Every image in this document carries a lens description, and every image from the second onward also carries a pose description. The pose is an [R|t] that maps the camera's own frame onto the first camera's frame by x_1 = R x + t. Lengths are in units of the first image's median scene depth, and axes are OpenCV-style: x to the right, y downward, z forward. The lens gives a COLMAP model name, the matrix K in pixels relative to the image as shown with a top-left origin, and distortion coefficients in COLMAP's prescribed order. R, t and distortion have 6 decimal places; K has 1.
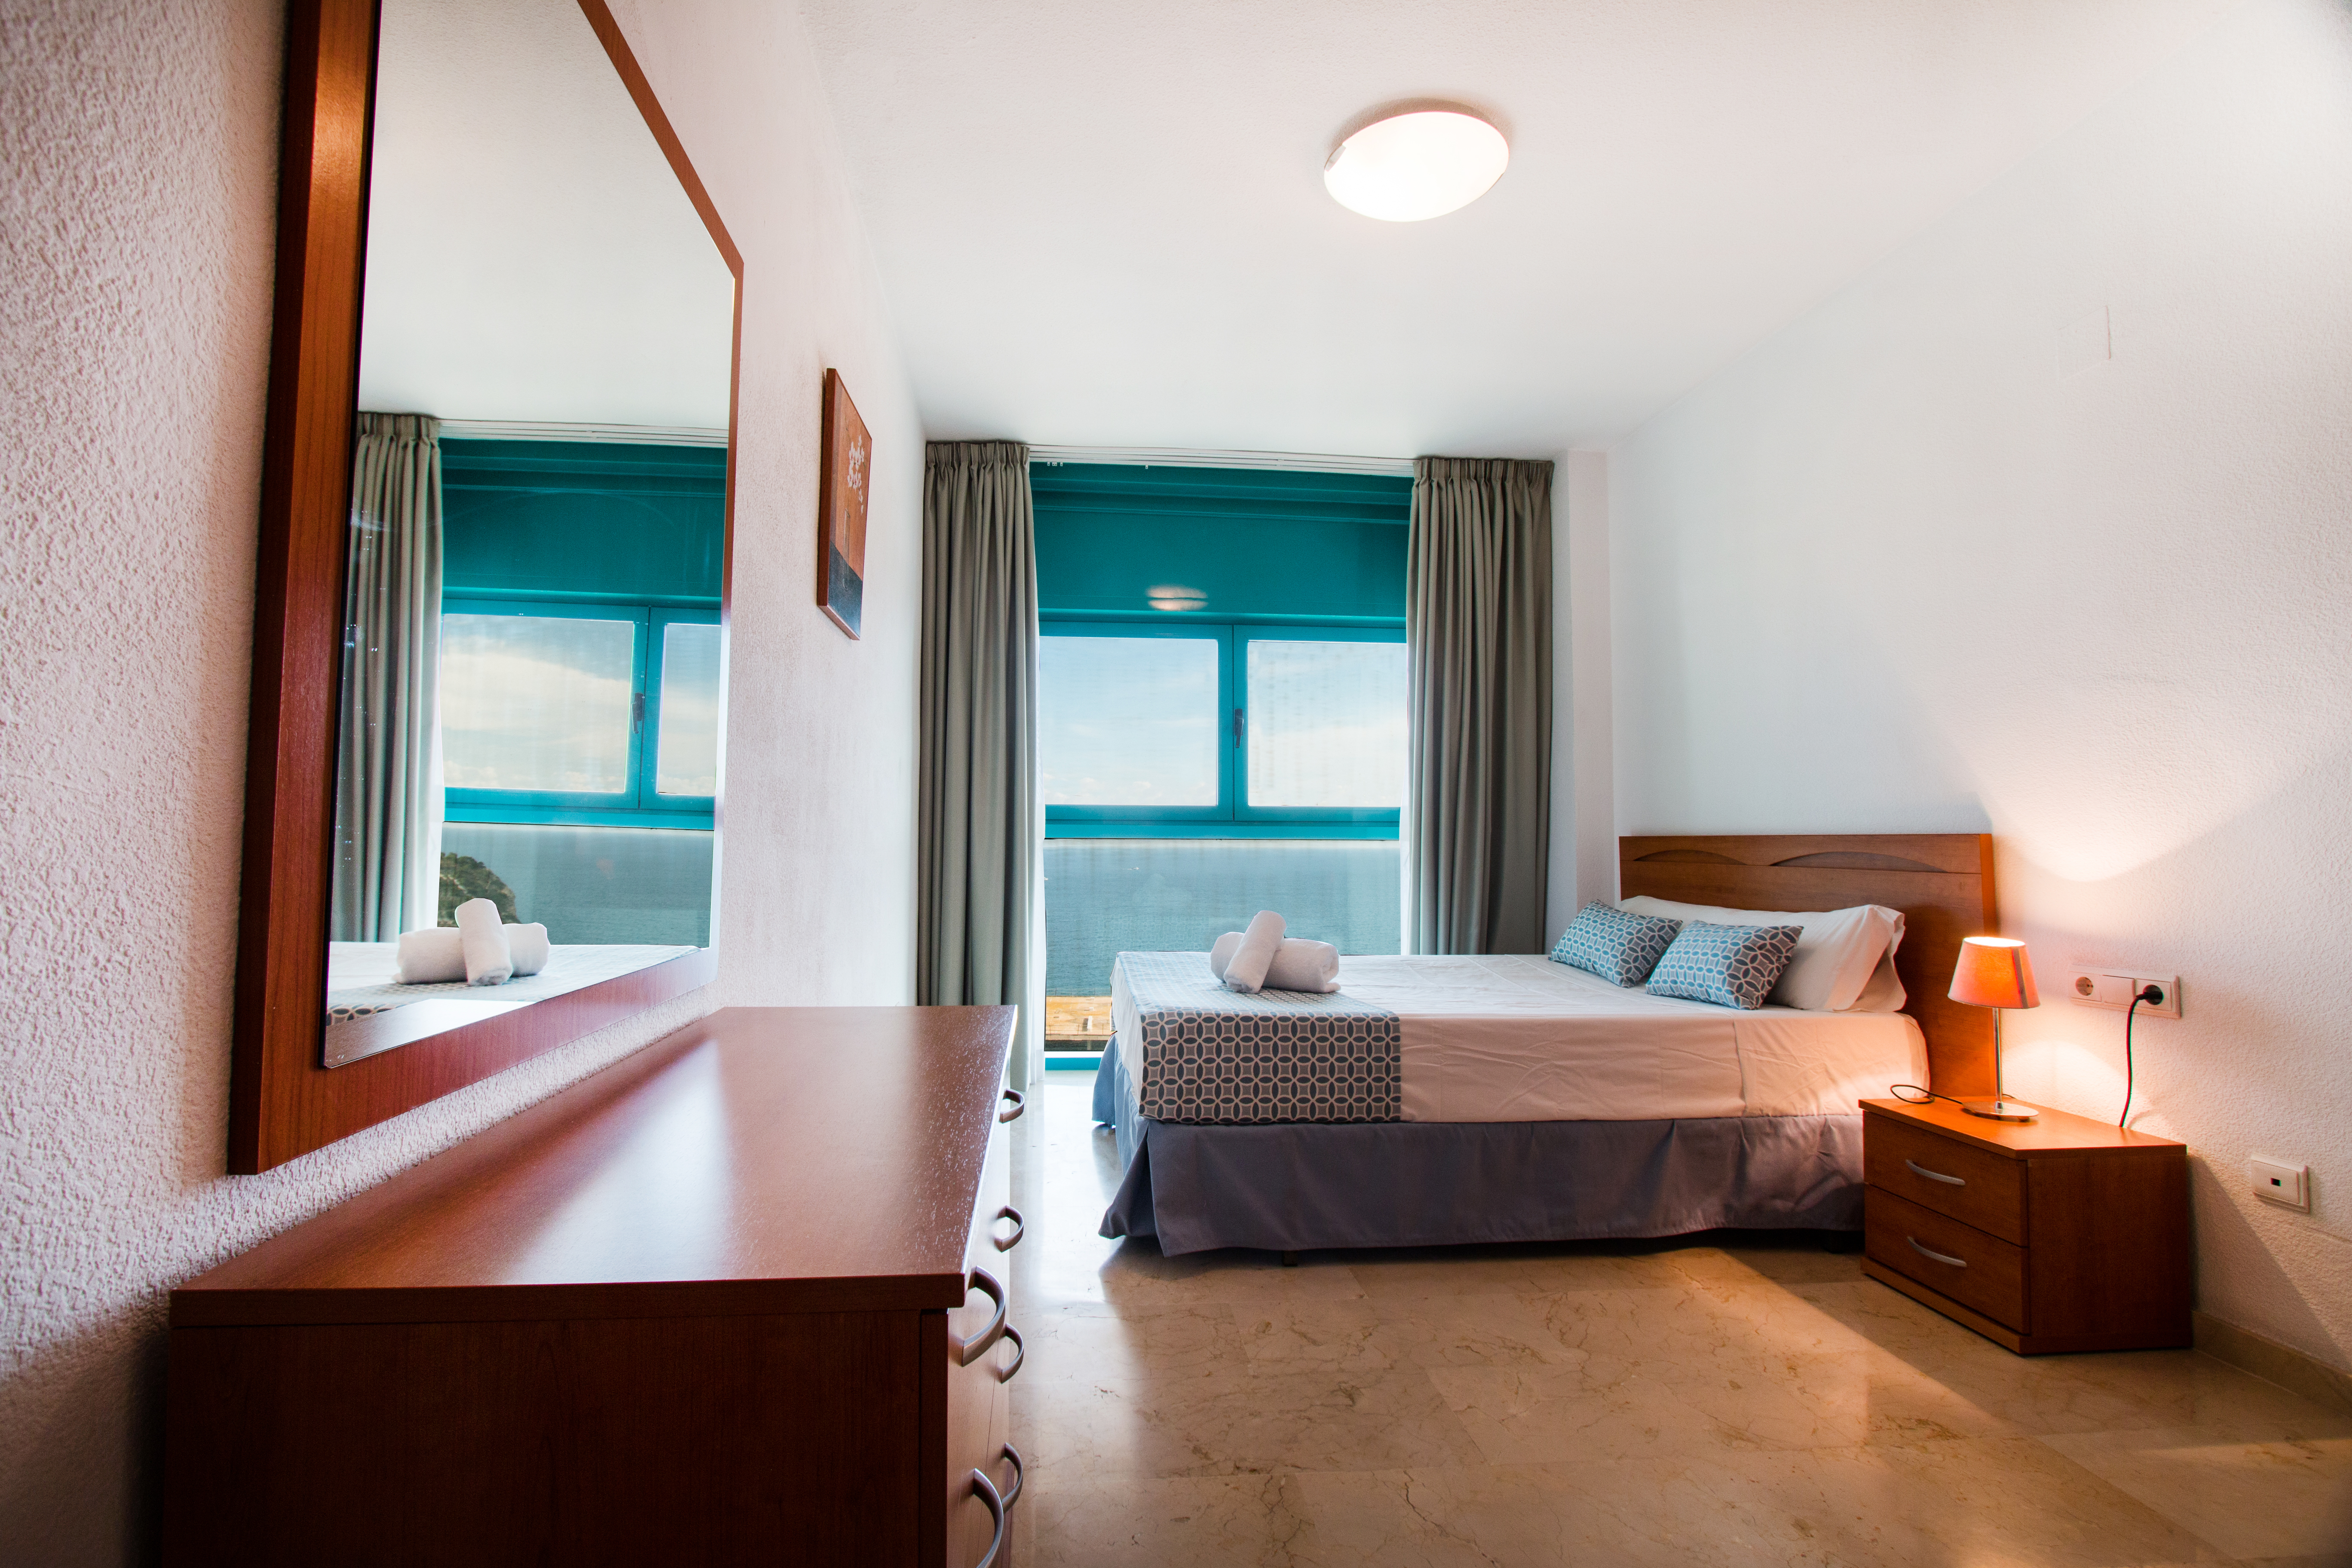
lens RADIAL K [[1078.7, 0, 1139.7], [0, 1078.7, 790.1], [0, 0, 1]] dist [-0.013254, 0.000574]
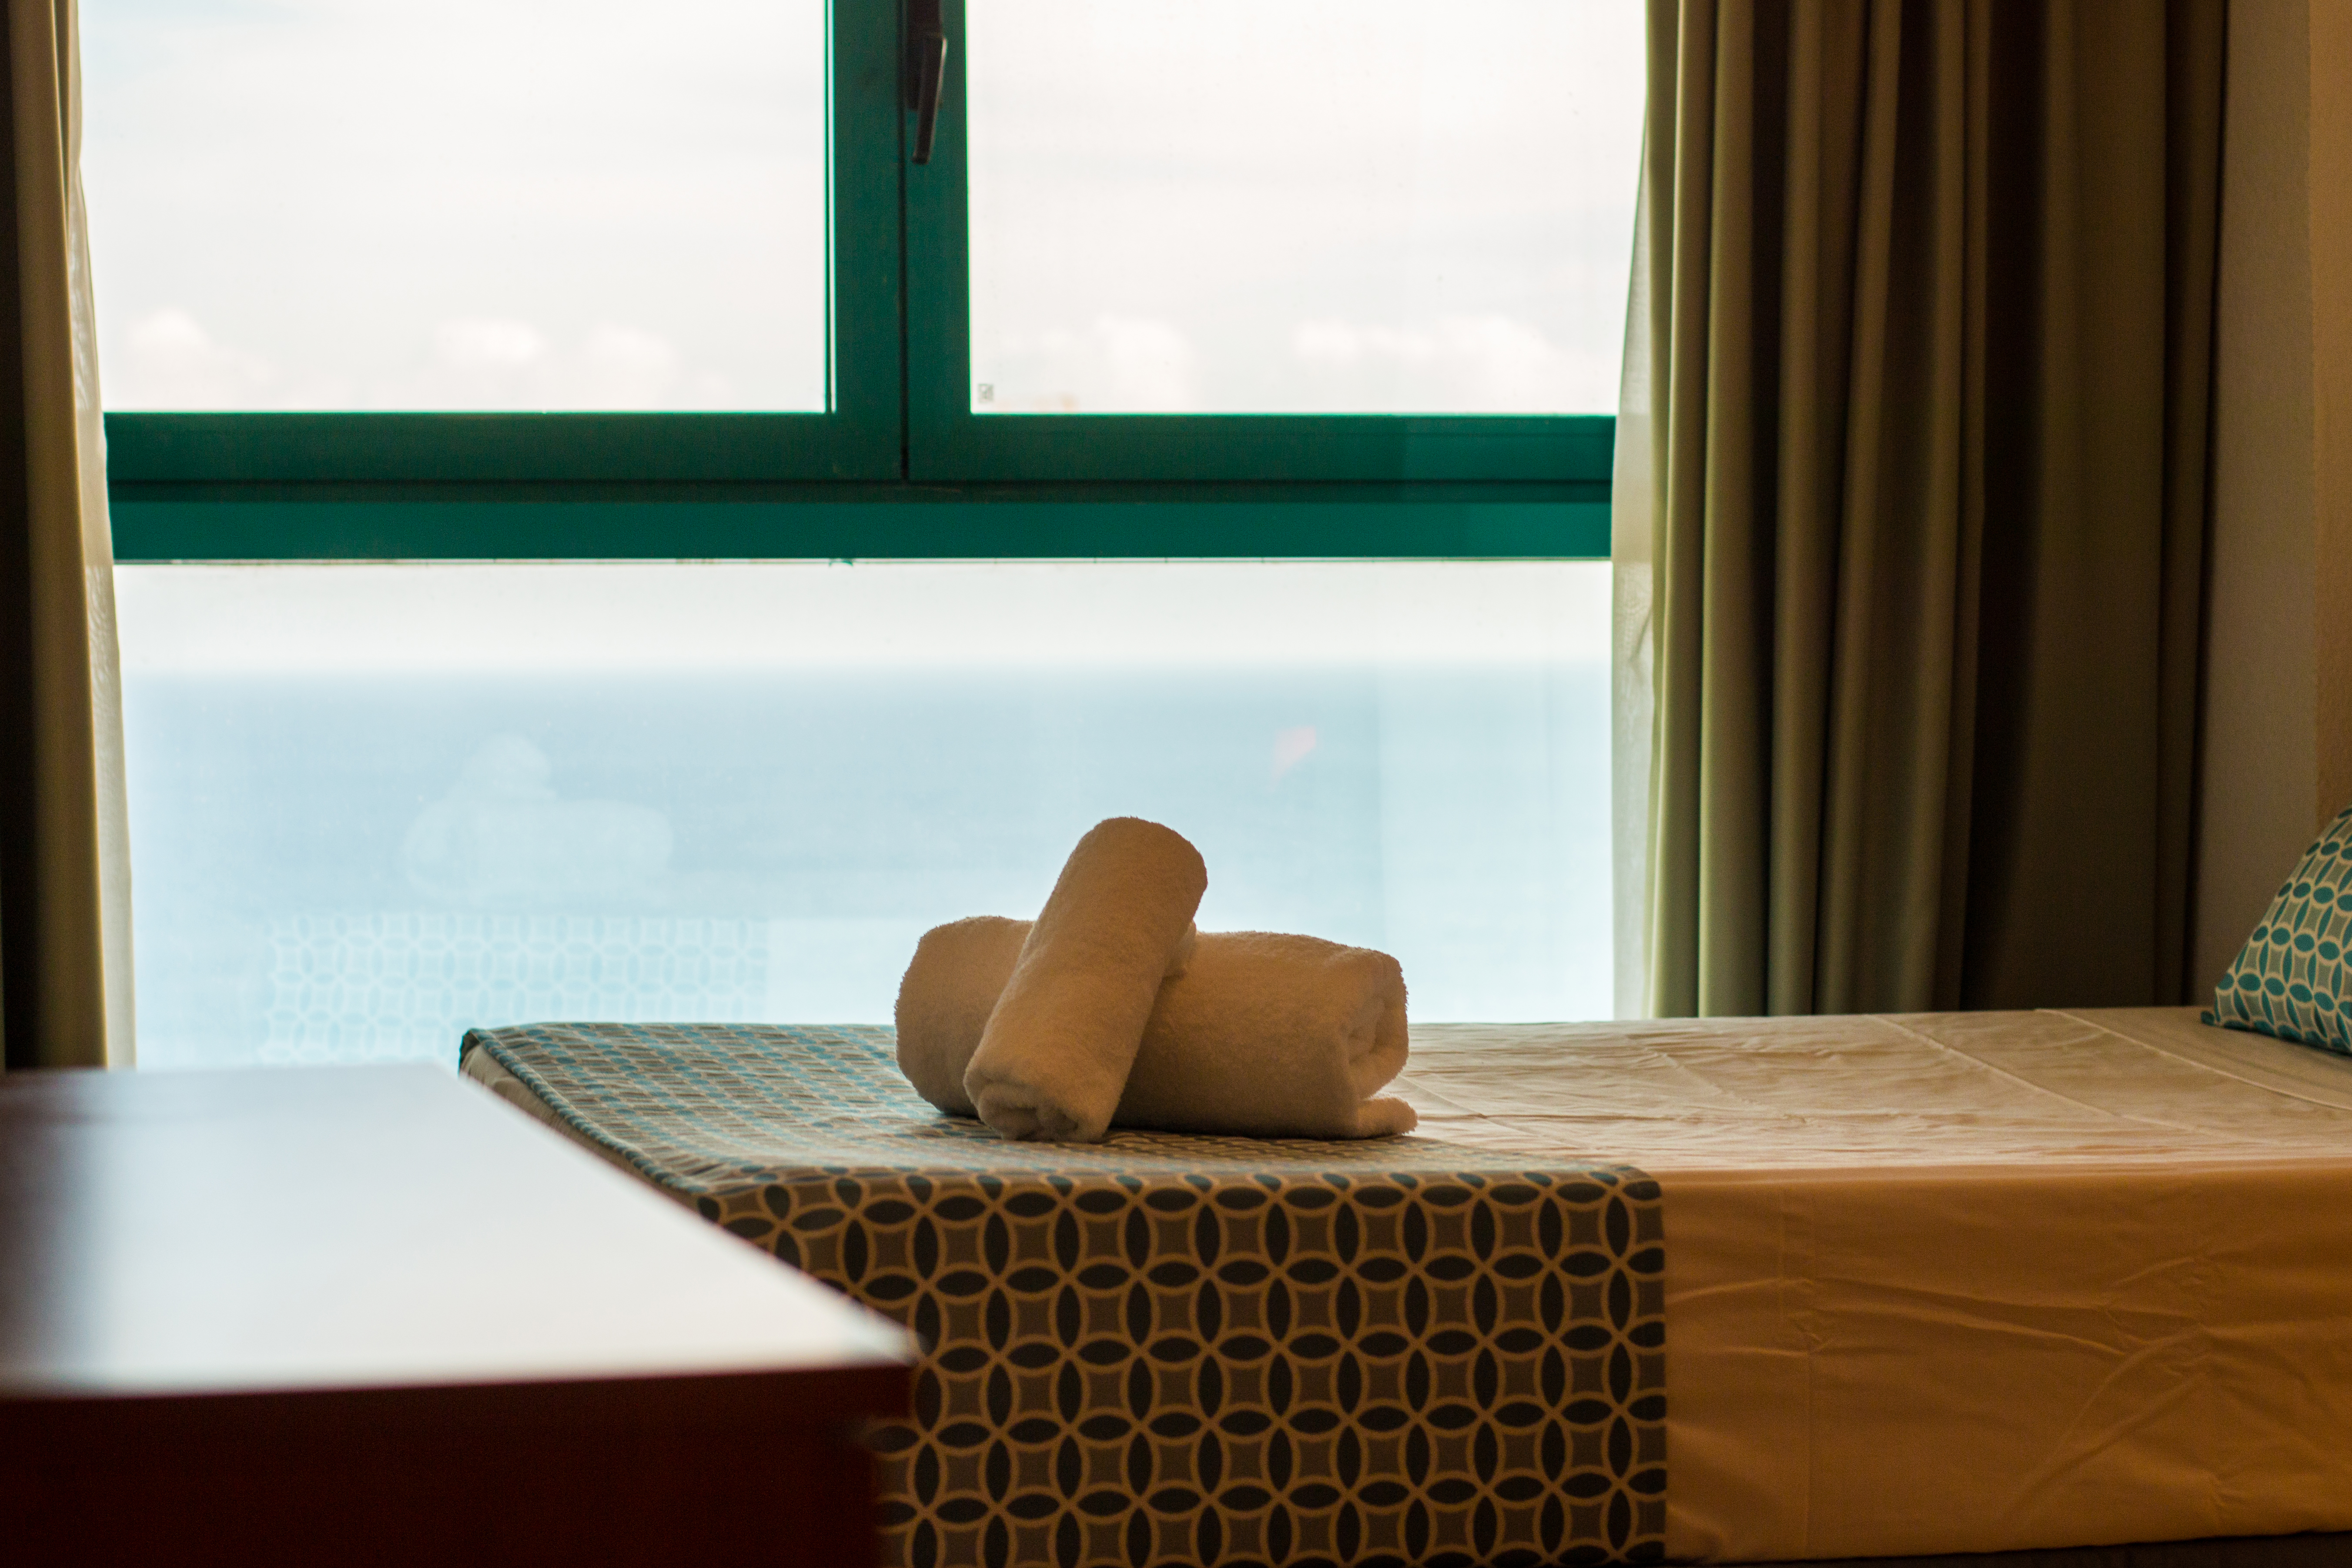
lens RADIAL K [[5474.9, 0, 1176.0], [0, 5474.9, 784.0], [0, 0, 1]] dist [-0.023490, -0.464267]
pose [[0.985058, -0.014673, 0.171598, -0.099079], [0.001628, 0.997113, 0.075916, 0.007843], [-0.172216, -0.074502, 0.982238, -0.278269]]
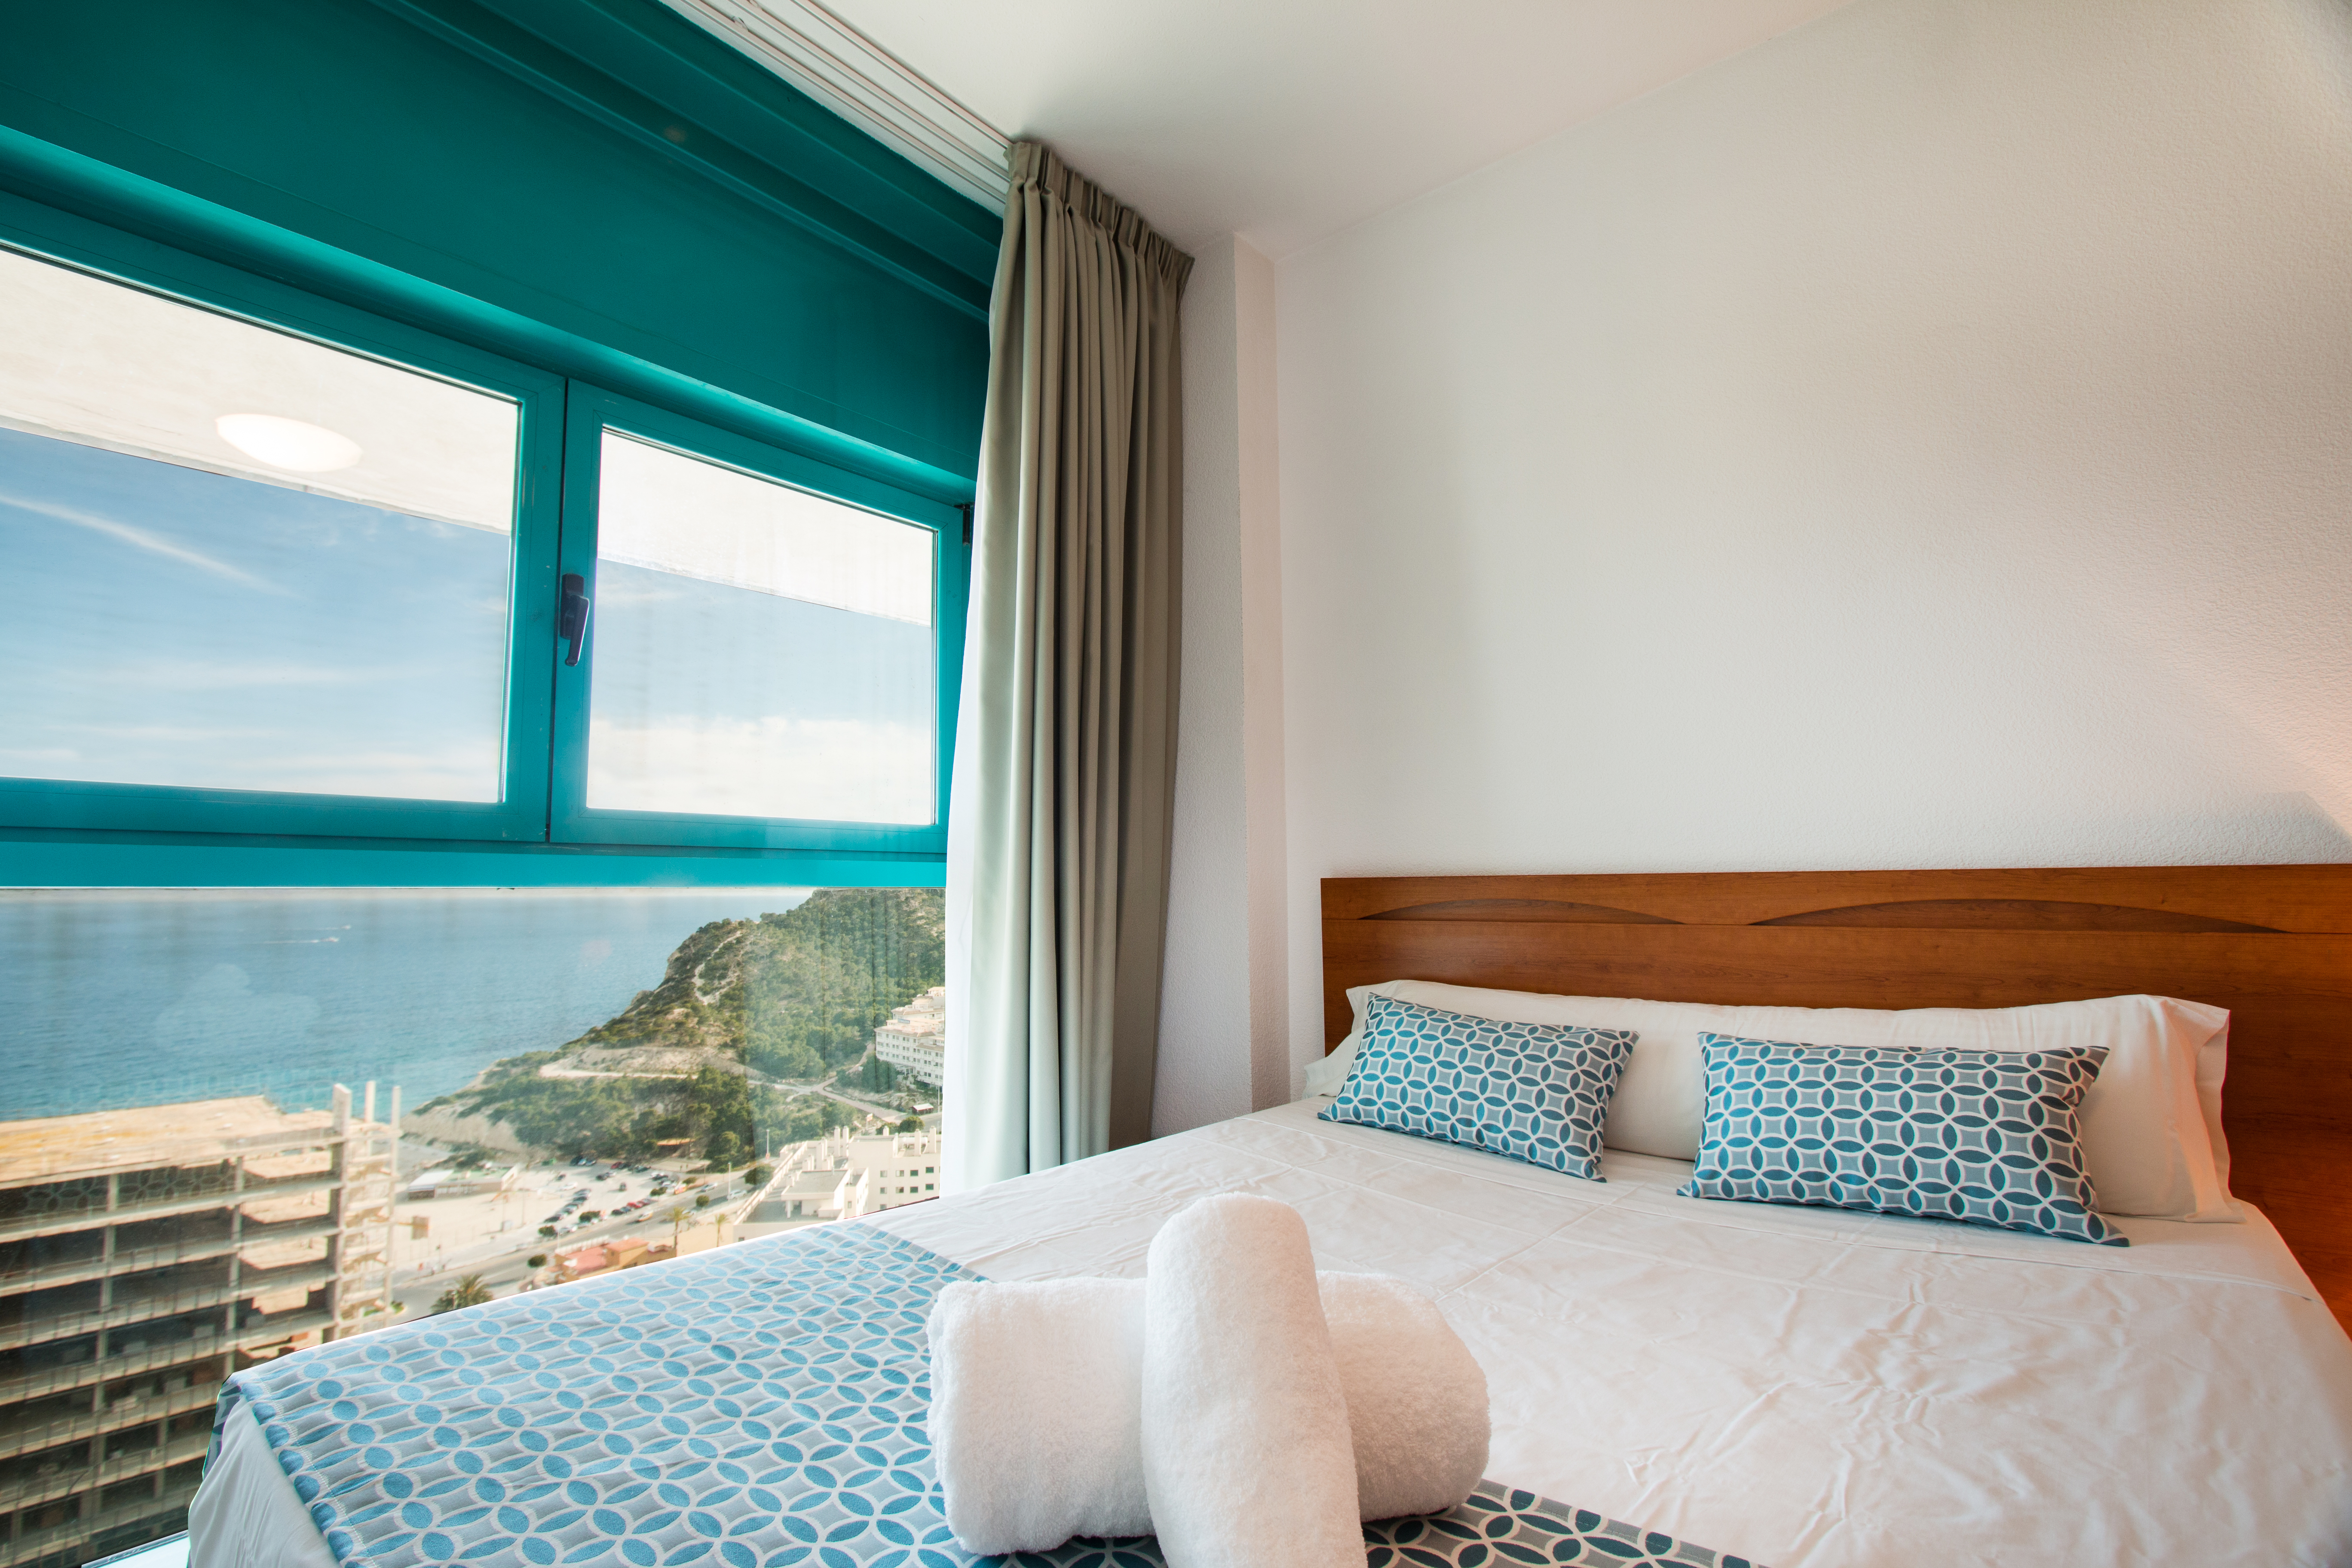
lens RADIAL K [[1071.6, 0, 1132.3], [0, 1071.6, 796.5], [0, 0, 1]] dist [-0.014724, -0.000100]
pose [[0.711391, 0.046939, 0.701227, -0.069964], [-0.020614, 0.998731, -0.045941, 0.039829], [-0.702494, 0.018227, 0.711456, 0.955968]]
